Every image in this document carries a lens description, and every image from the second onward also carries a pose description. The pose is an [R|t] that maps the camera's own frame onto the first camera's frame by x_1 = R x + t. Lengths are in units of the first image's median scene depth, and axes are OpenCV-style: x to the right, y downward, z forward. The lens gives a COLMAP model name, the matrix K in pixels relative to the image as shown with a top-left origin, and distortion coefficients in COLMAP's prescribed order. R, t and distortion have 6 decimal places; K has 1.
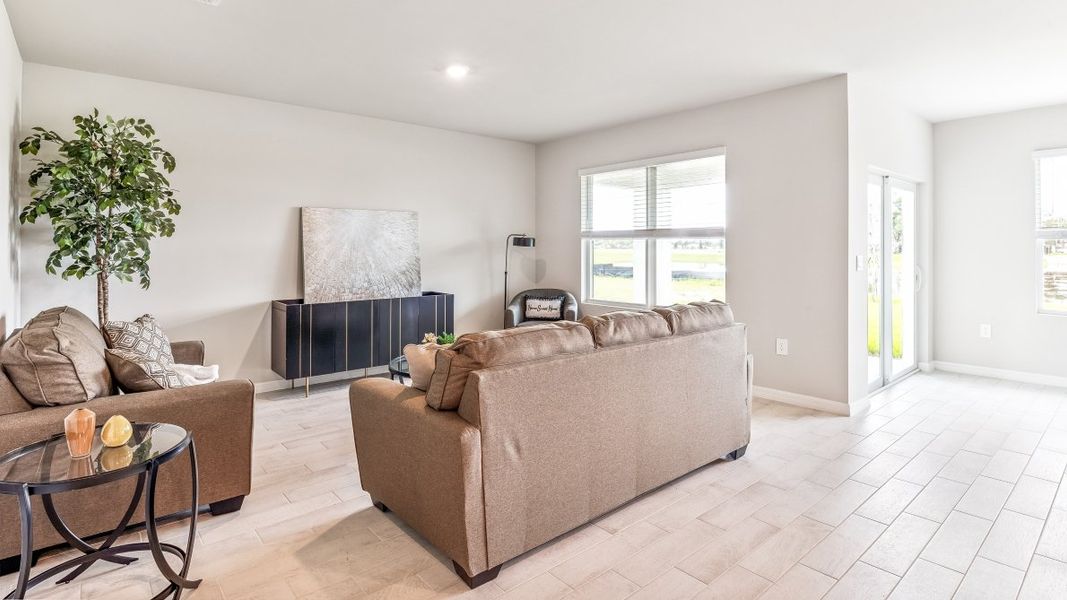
lens RADIAL K [[557.6, 0, 533.0], [0, 557.6, 296.8], [0, 0, 1]] dist [0.001844, 0.000505]
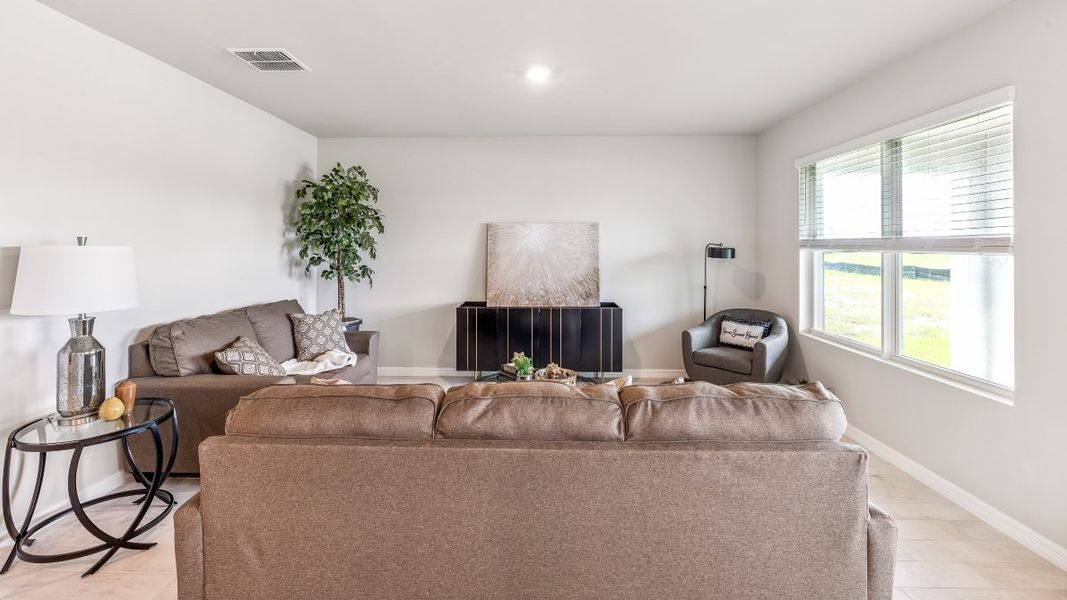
lens RADIAL K [[458.9, 0, 534.1], [0, 458.9, 274.9], [0, 0, 1]] dist [0.000412, -0.000063]
pose [[0.732689, 0.043722, -0.679158, 0.276311], [-0.059658, 0.998219, -0.000098, -0.052927], [0.677944, 0.040588, 0.733992, 0.331185]]
